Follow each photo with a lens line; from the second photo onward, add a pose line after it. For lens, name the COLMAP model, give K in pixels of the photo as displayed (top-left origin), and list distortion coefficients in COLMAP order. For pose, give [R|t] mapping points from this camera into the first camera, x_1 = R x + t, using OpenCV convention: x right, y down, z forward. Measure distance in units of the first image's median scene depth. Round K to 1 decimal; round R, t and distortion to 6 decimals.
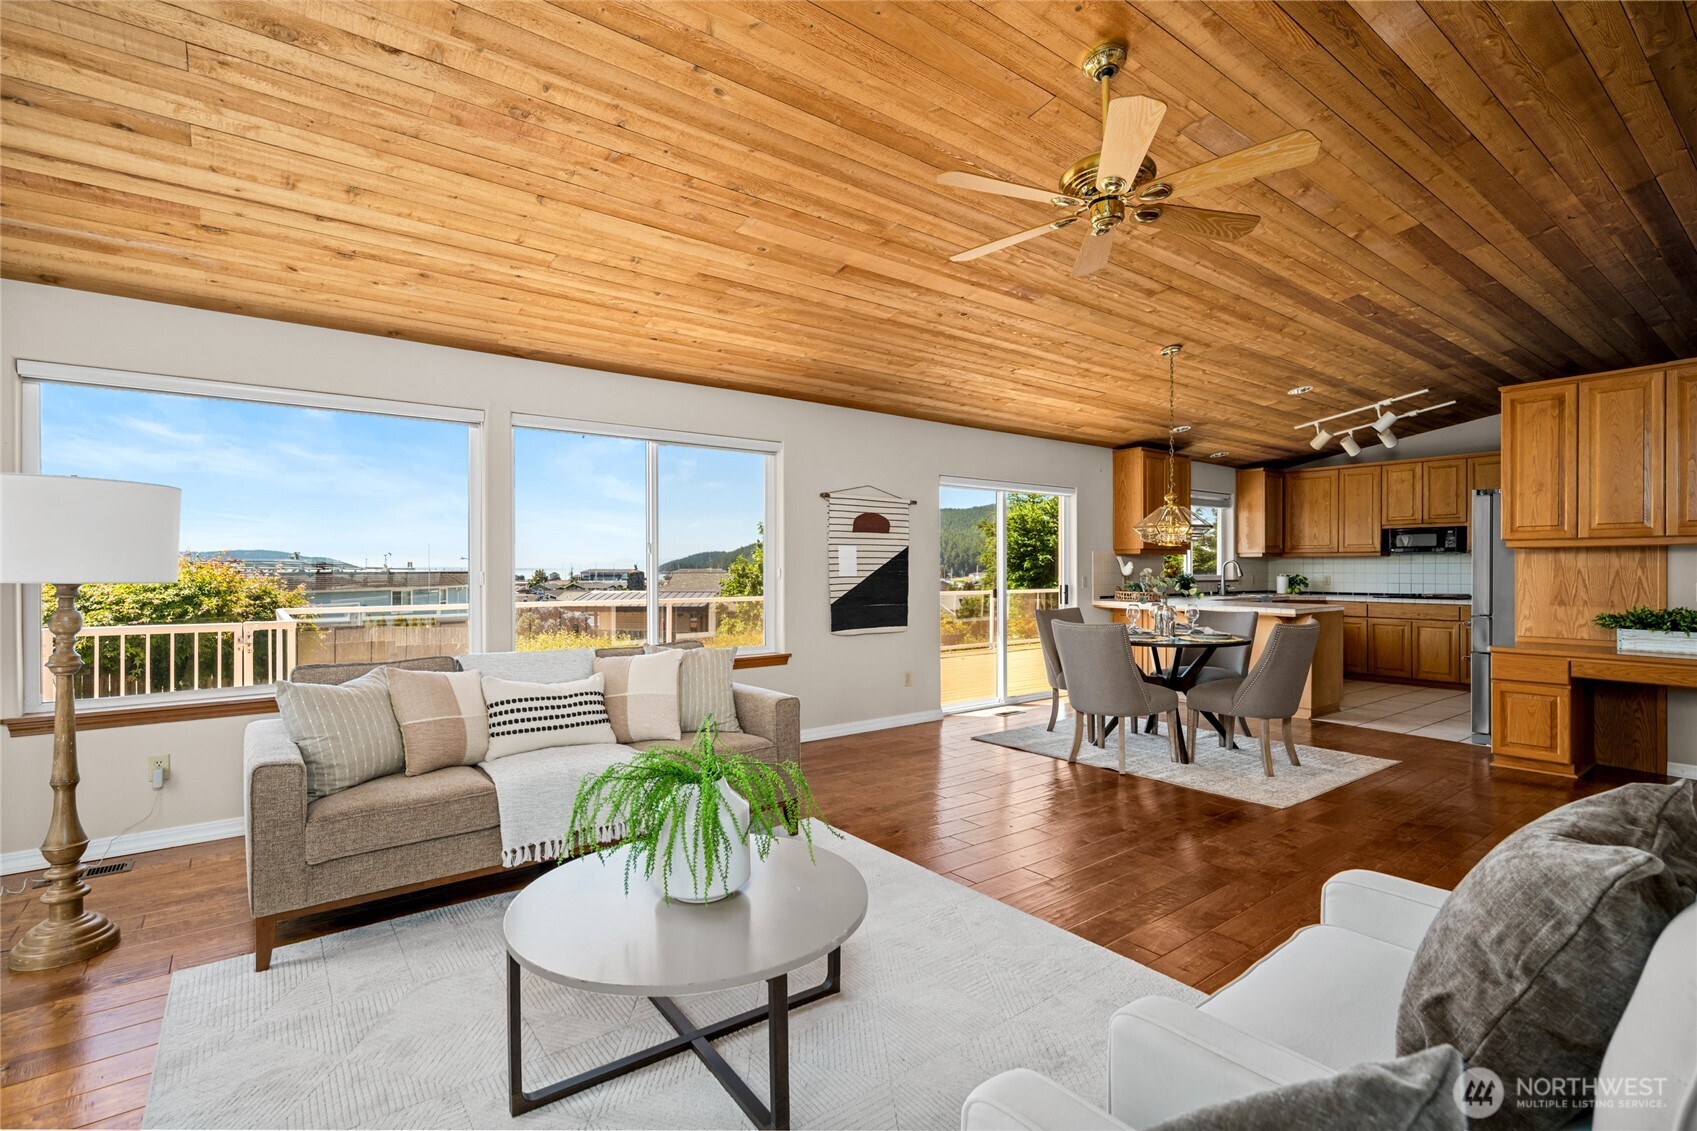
lens RADIAL K [[790.5, 0, 849.3], [0, 790.5, 568.3], [0, 0, 1]] dist [-0.000889, -0.000068]
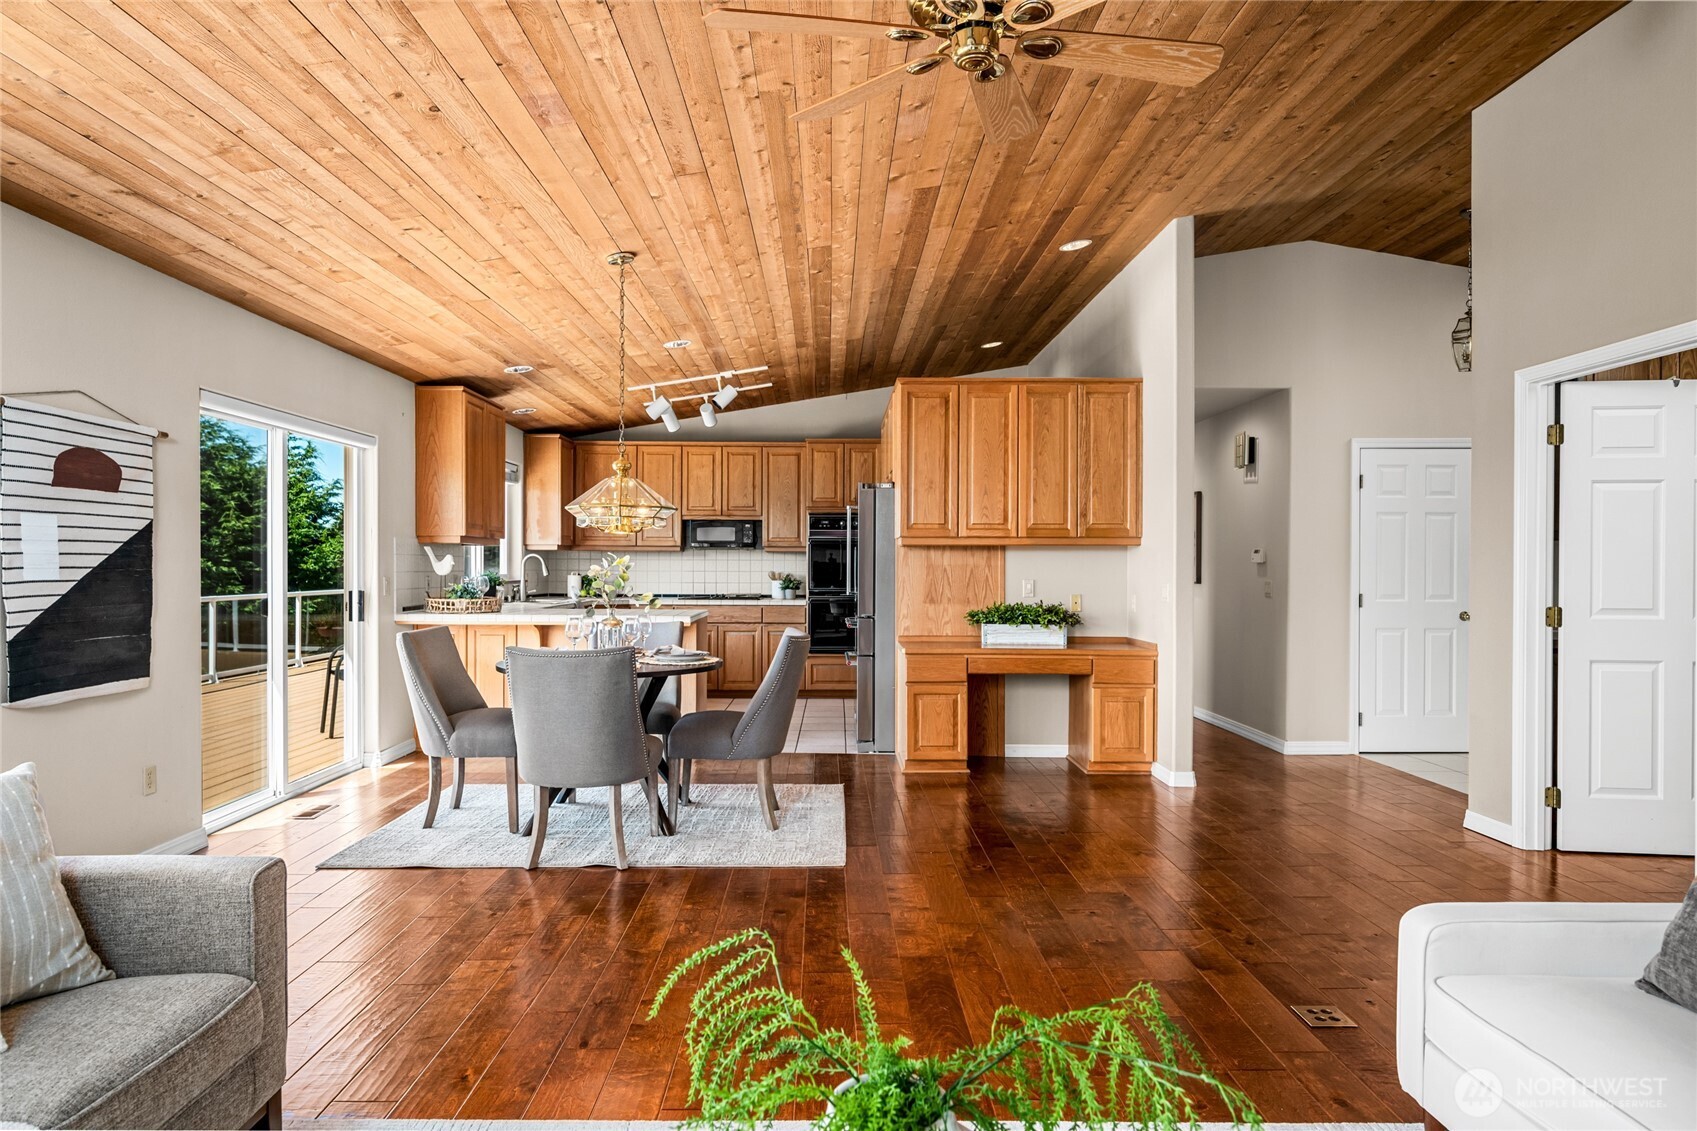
lens RADIAL K [[1059.6, 0, 847.2], [0, 1059.6, 564.3], [0, 0, 1]] dist [-0.000573, 0.001721]
pose [[0.596965, 0.003552, 0.802259, -0.222376], [-0.003785, 0.999992, -0.001610, 0.000043], [-0.802258, -0.002075, 0.596974, 0.253963]]
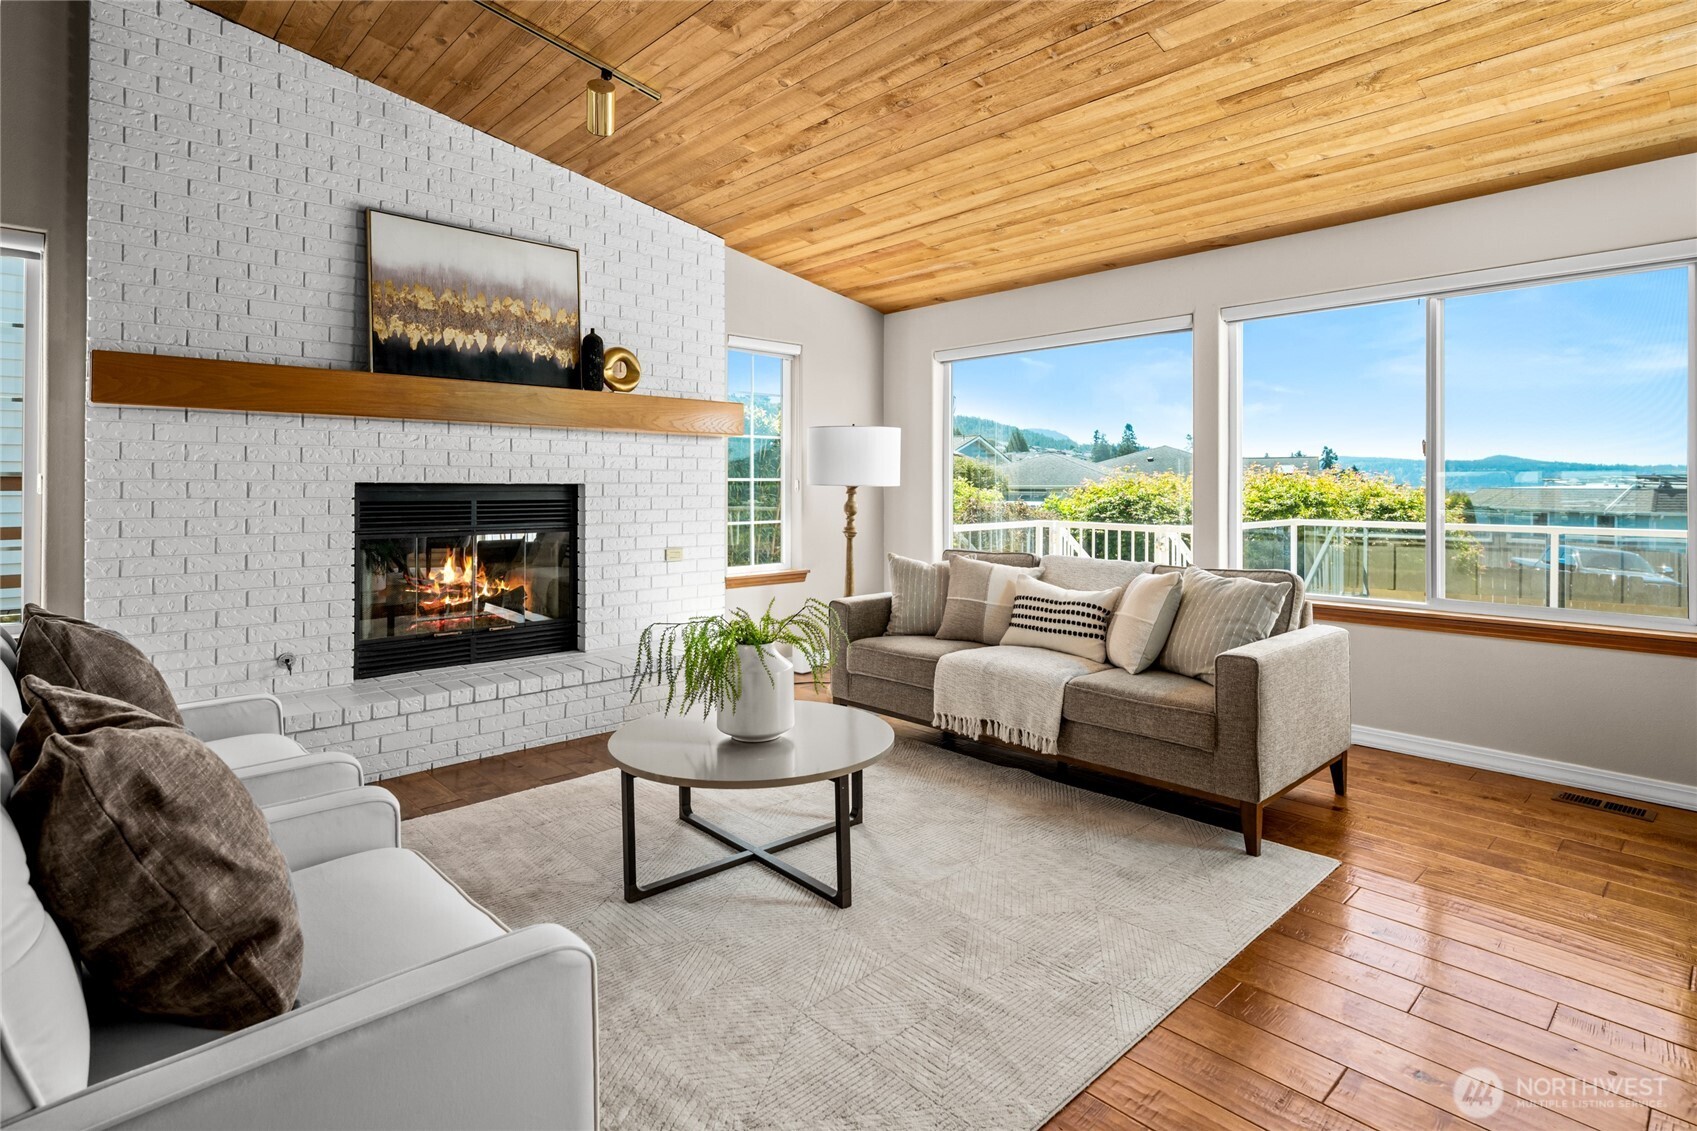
lens RADIAL K [[855.9, 0, 847.3], [0, 855.9, 481.4], [0, 0, 1]] dist [0.014581, -0.000445]
pose [[0.110220, -0.002278, -0.993905, 0.408952], [-0.000794, 0.999997, -0.002380, 0.005838], [0.993907, 0.001051, 0.110218, 0.354421]]
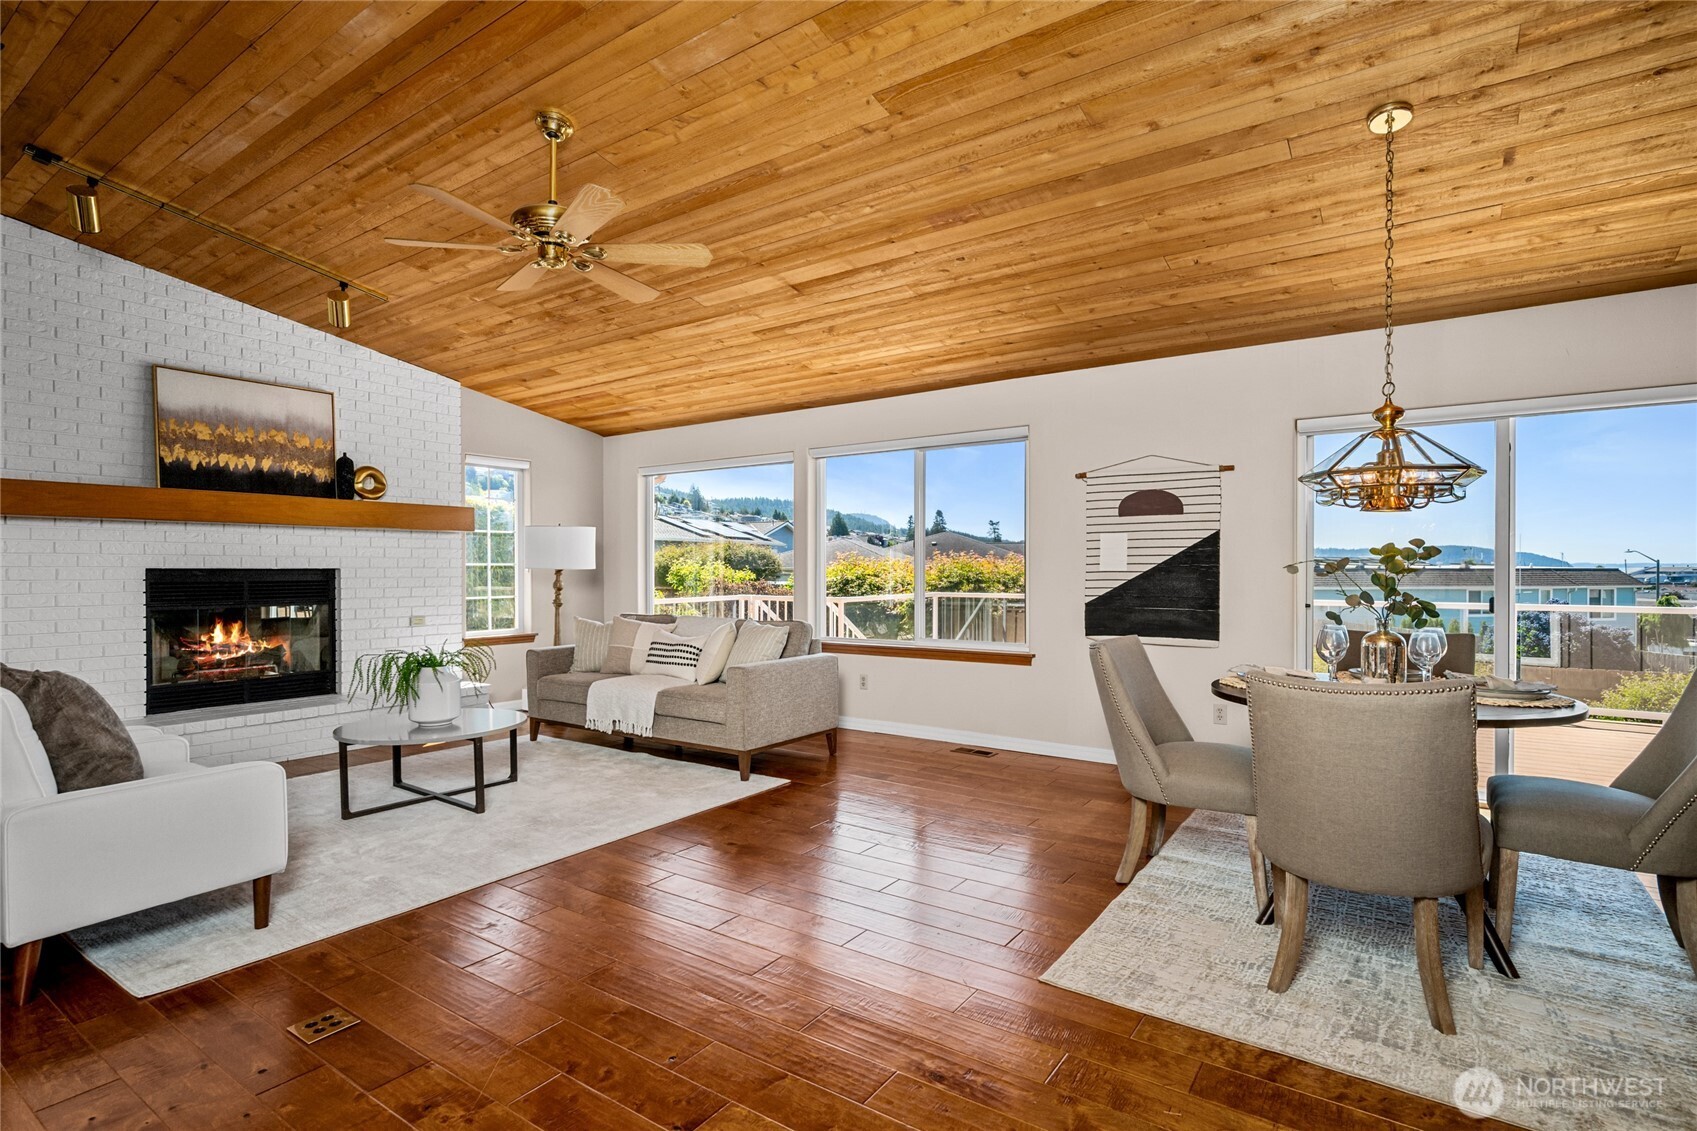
lens RADIAL K [[855.9, 0, 855.8], [0, 855.9, 570.9], [0, 0, 1]] dist [0.014581, -0.000445]
pose [[0.291547, 0.006048, -0.956537, 0.784435], [0.002244, 0.999973, 0.007007, 0.003483], [0.956554, -0.004190, 0.291525, 0.495418]]
